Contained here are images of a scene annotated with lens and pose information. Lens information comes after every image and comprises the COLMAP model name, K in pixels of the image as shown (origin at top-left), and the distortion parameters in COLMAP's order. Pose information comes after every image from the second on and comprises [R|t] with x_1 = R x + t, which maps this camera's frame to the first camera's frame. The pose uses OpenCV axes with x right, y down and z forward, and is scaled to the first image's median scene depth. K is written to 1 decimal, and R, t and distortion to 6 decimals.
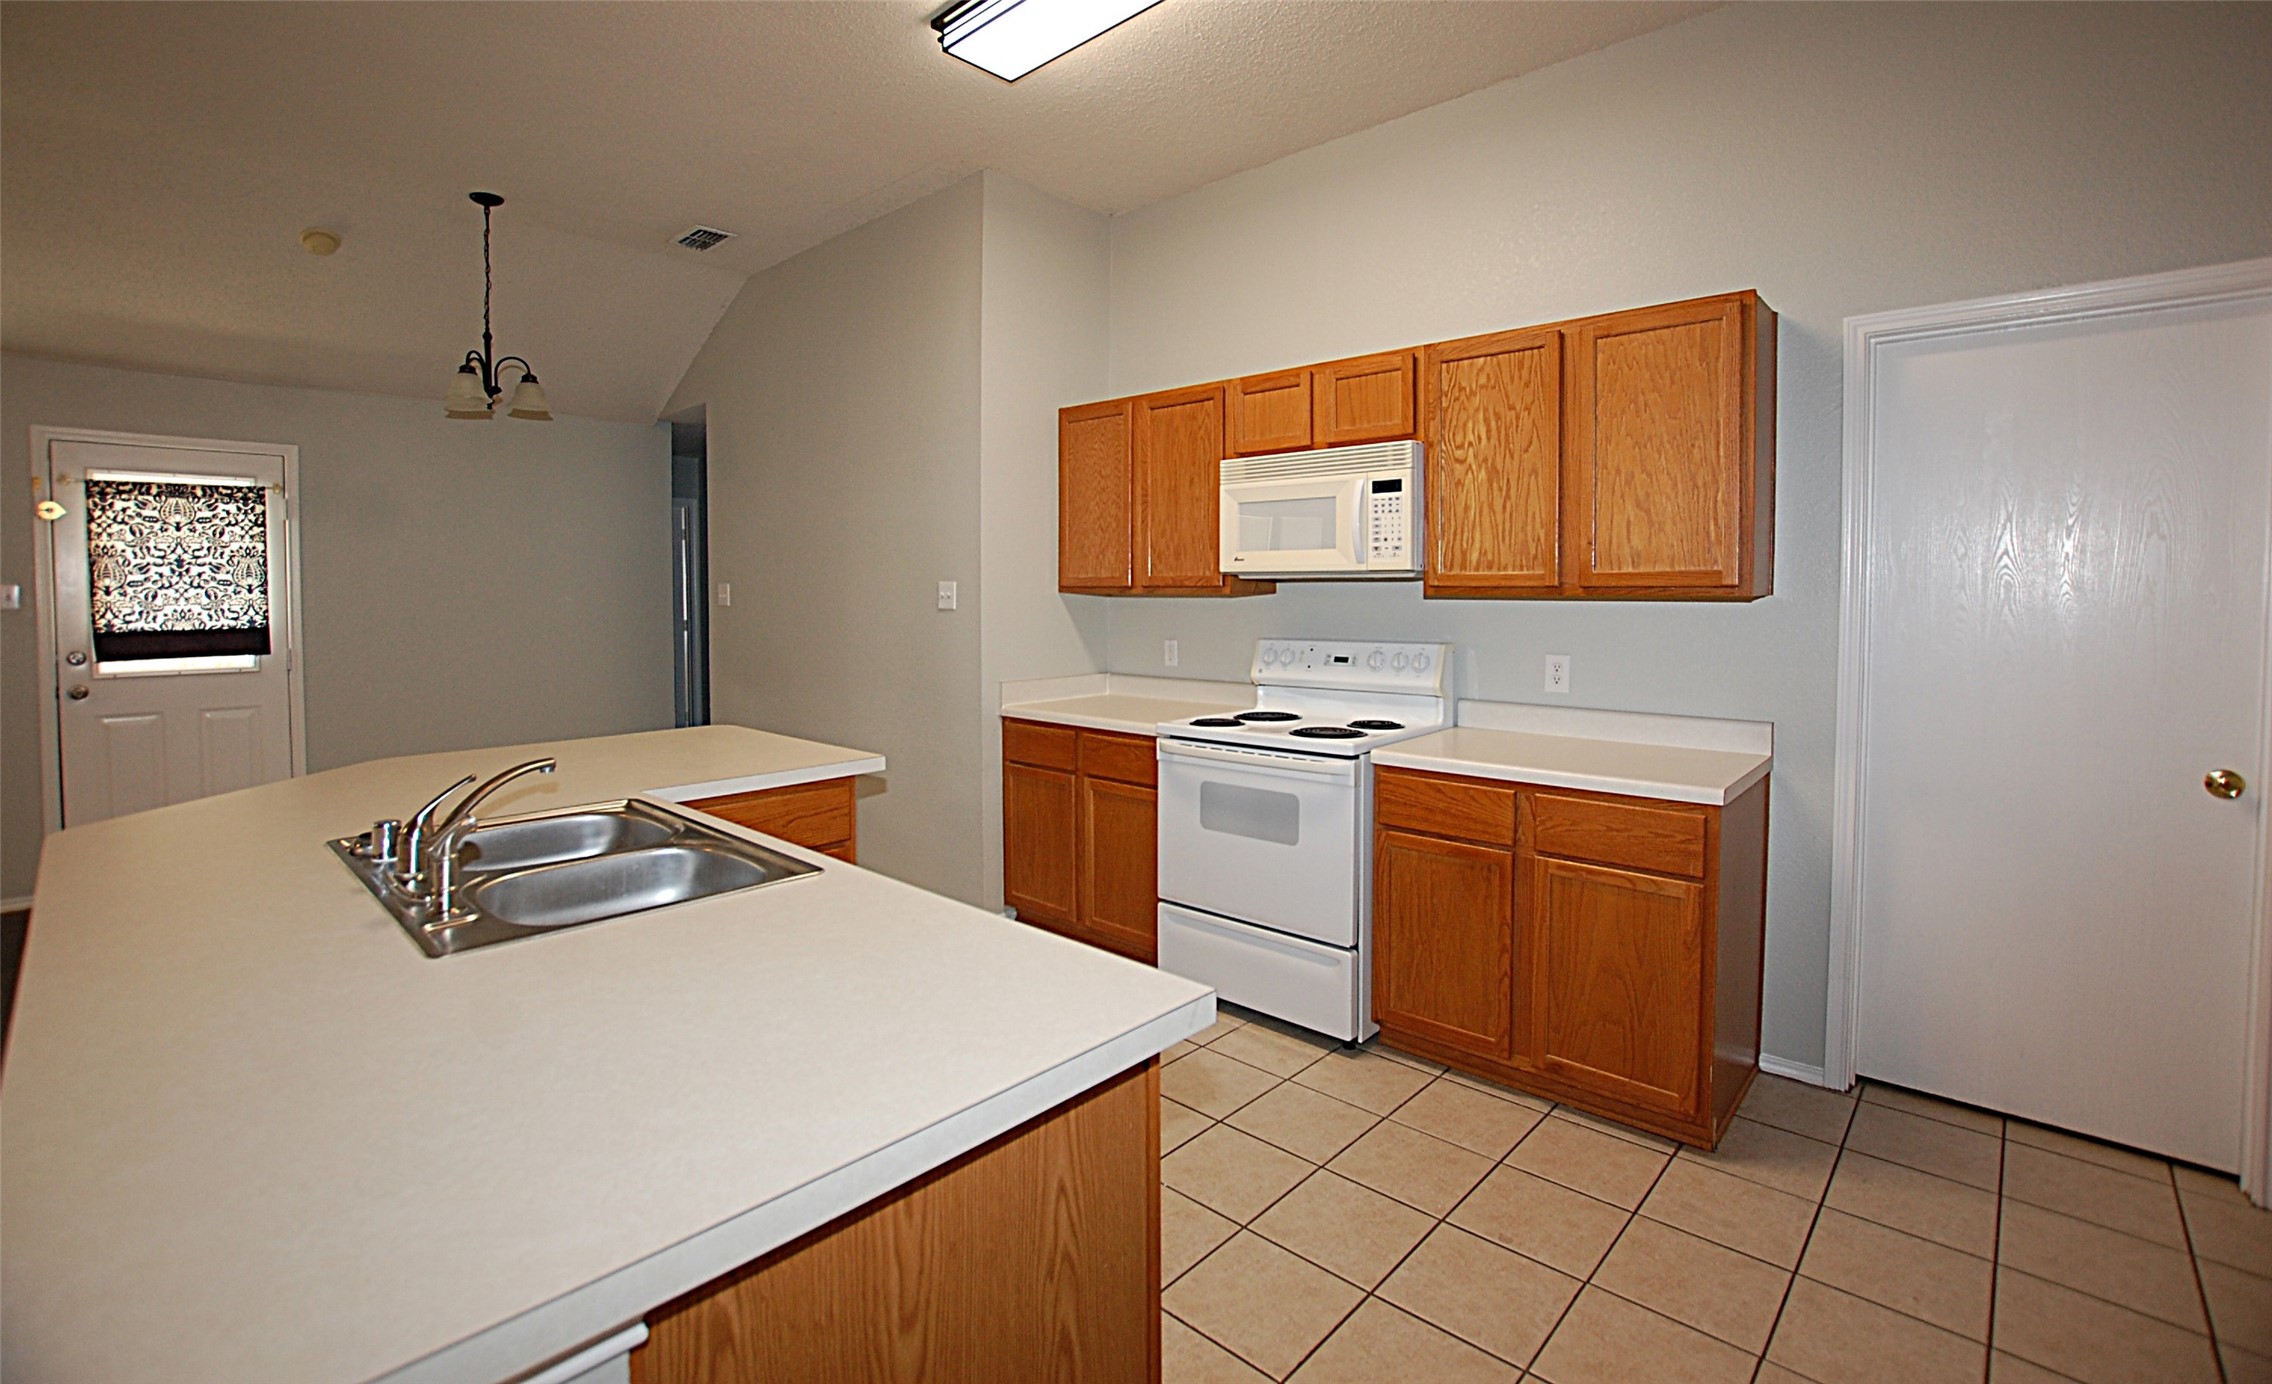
lens RADIAL K [[1012.2, 0, 1137.4], [0, 1012.2, 621.6], [0, 0, 1]] dist [-0.033189, 0.005838]
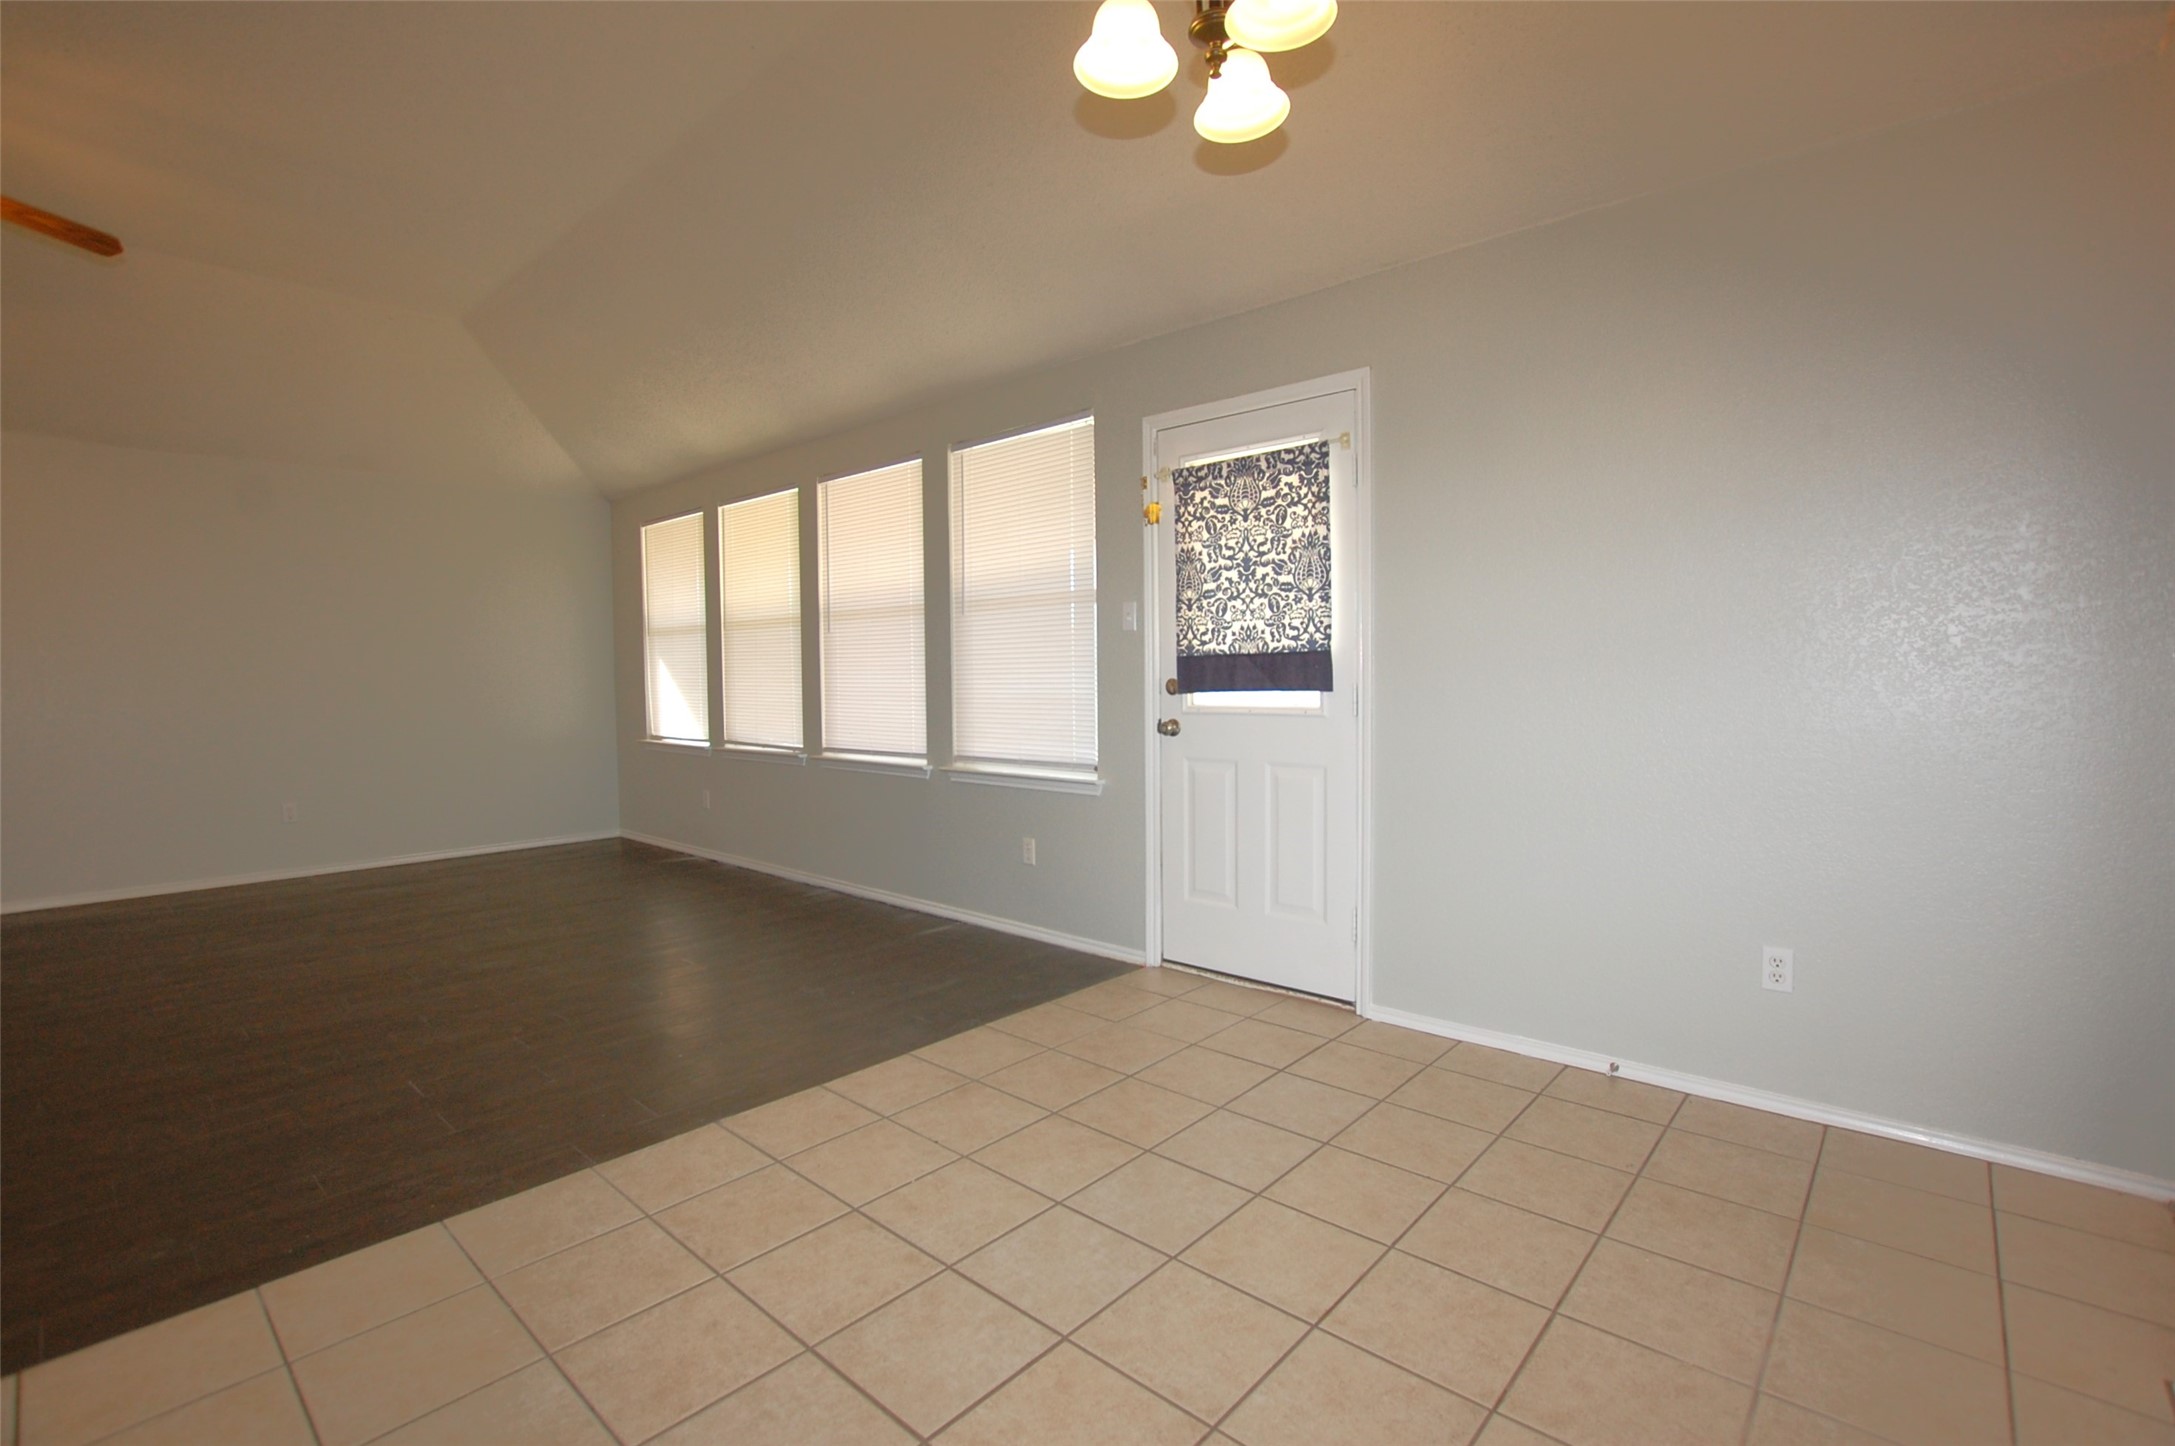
lens RADIAL K [[969.2, 0, 1090.2], [0, 969.2, 714.3], [0, 0, 1]] dist [-0.033905, 0.006857]
pose [[0.029990, 0.039433, -0.998772, -0.285965], [-0.024410, 0.998952, 0.038708, 0.034986], [0.999252, 0.023219, 0.030921, 1.035052]]
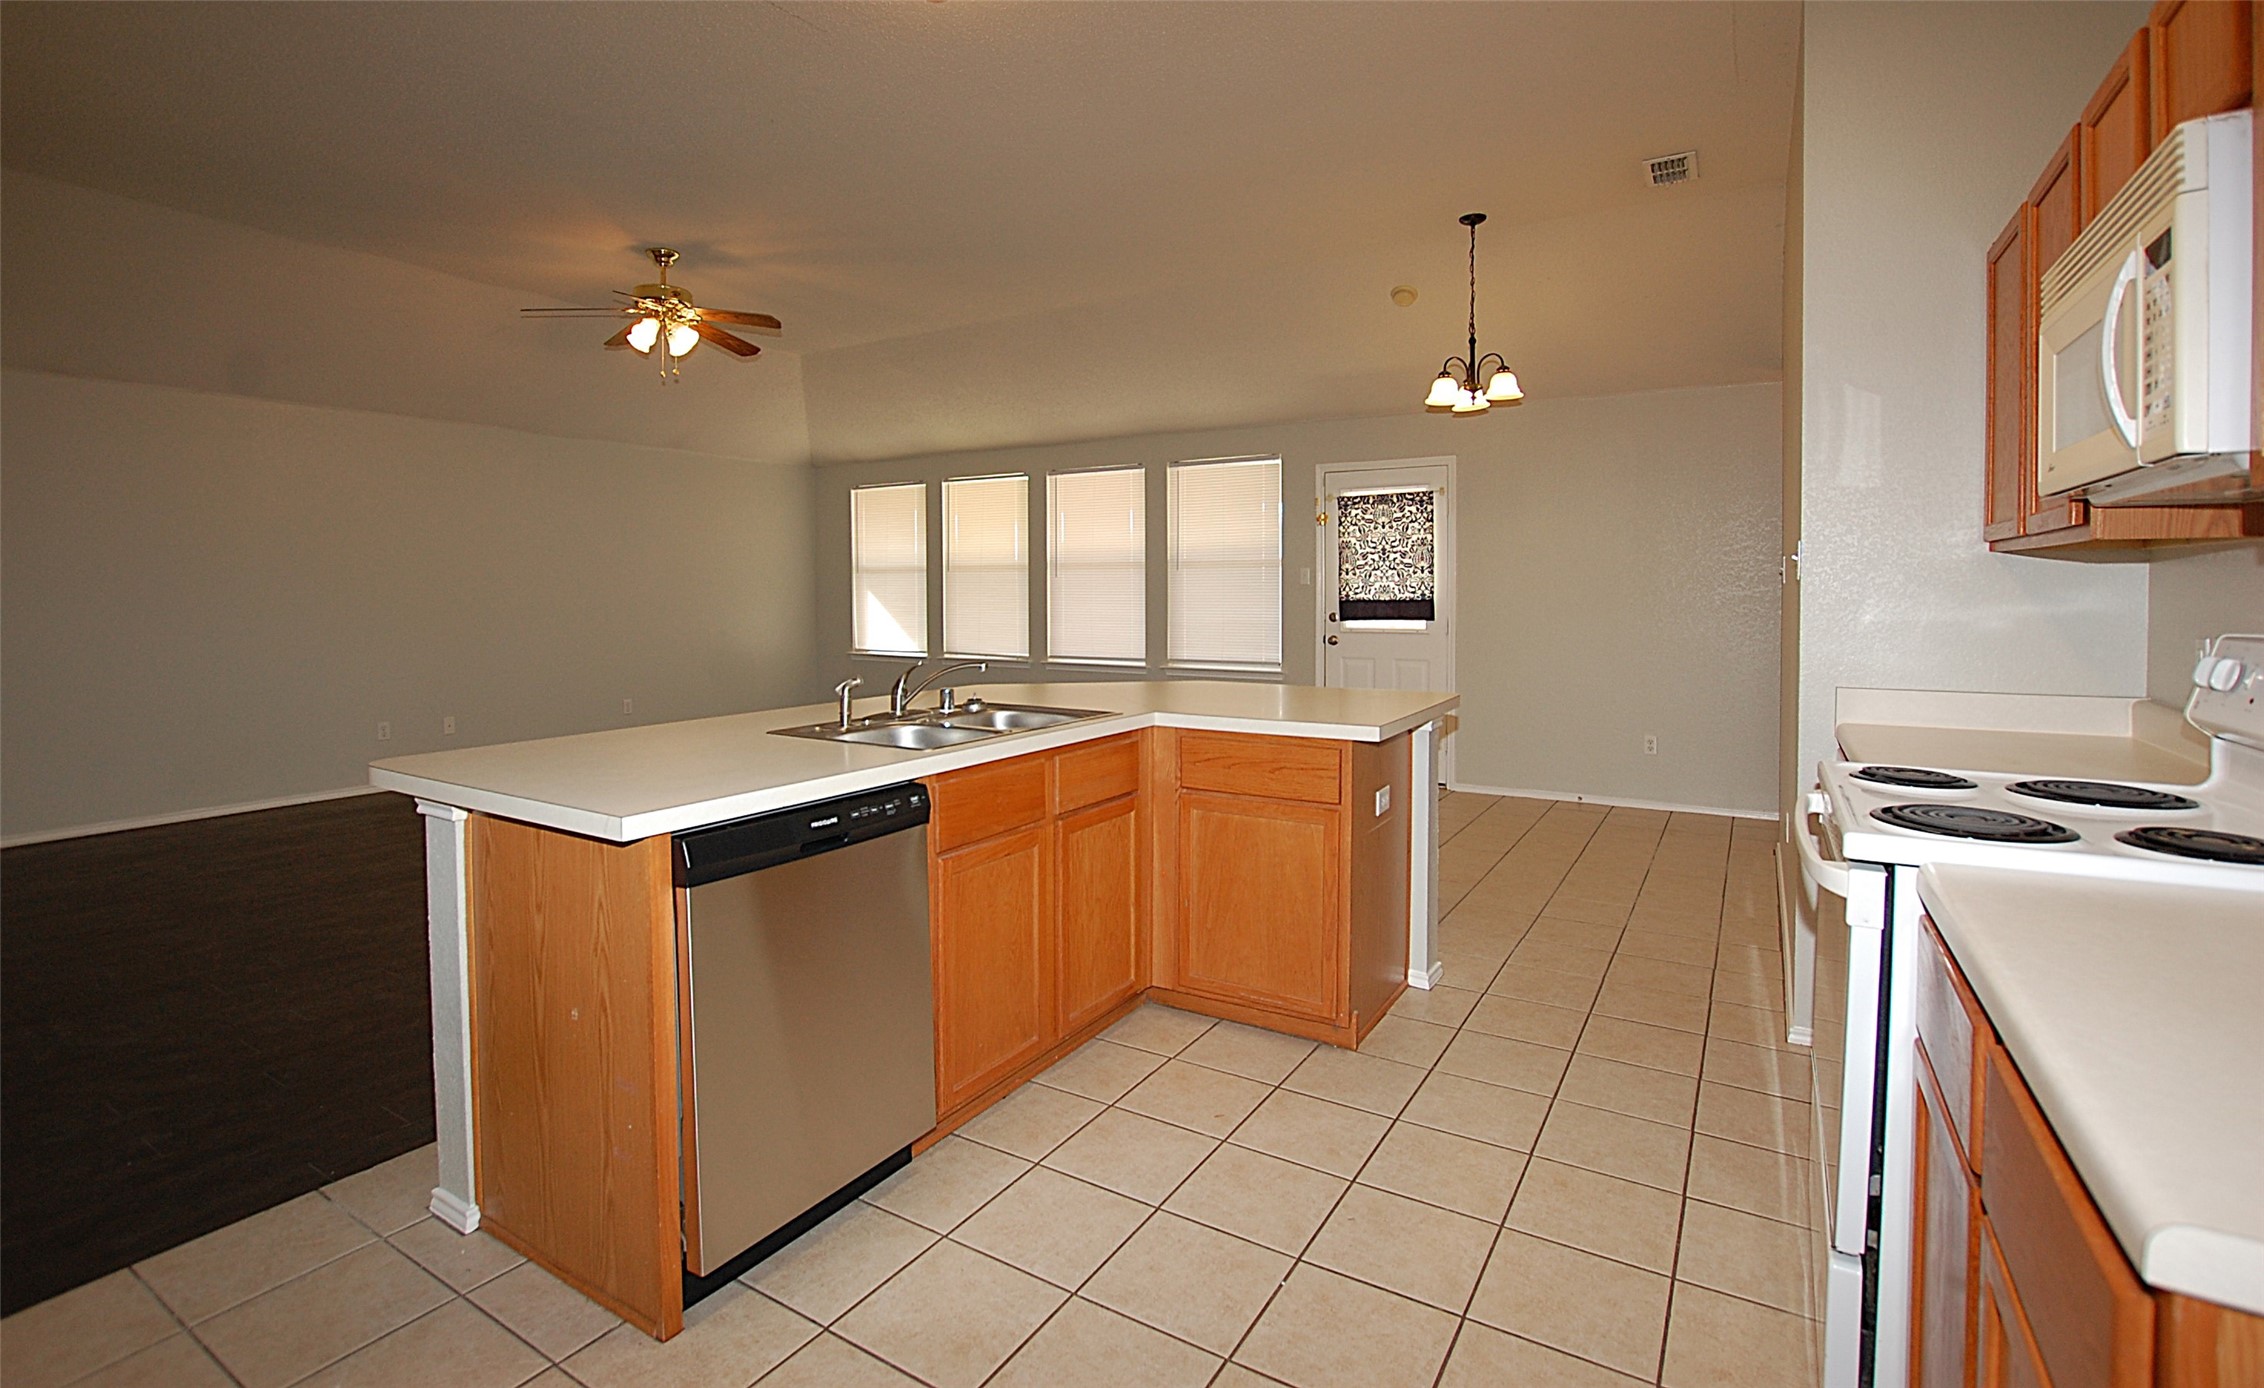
lens RADIAL K [[1052.5, 0, 1121.7], [0, 1052.5, 620.9], [0, 0, 1]] dist [-0.002625, -0.000192]
pose [[0.206450, 0.031054, -0.977964, 0.481605], [-0.027533, 0.999285, 0.025919, 0.011840], [0.978070, 0.021575, 0.207157, 0.403538]]
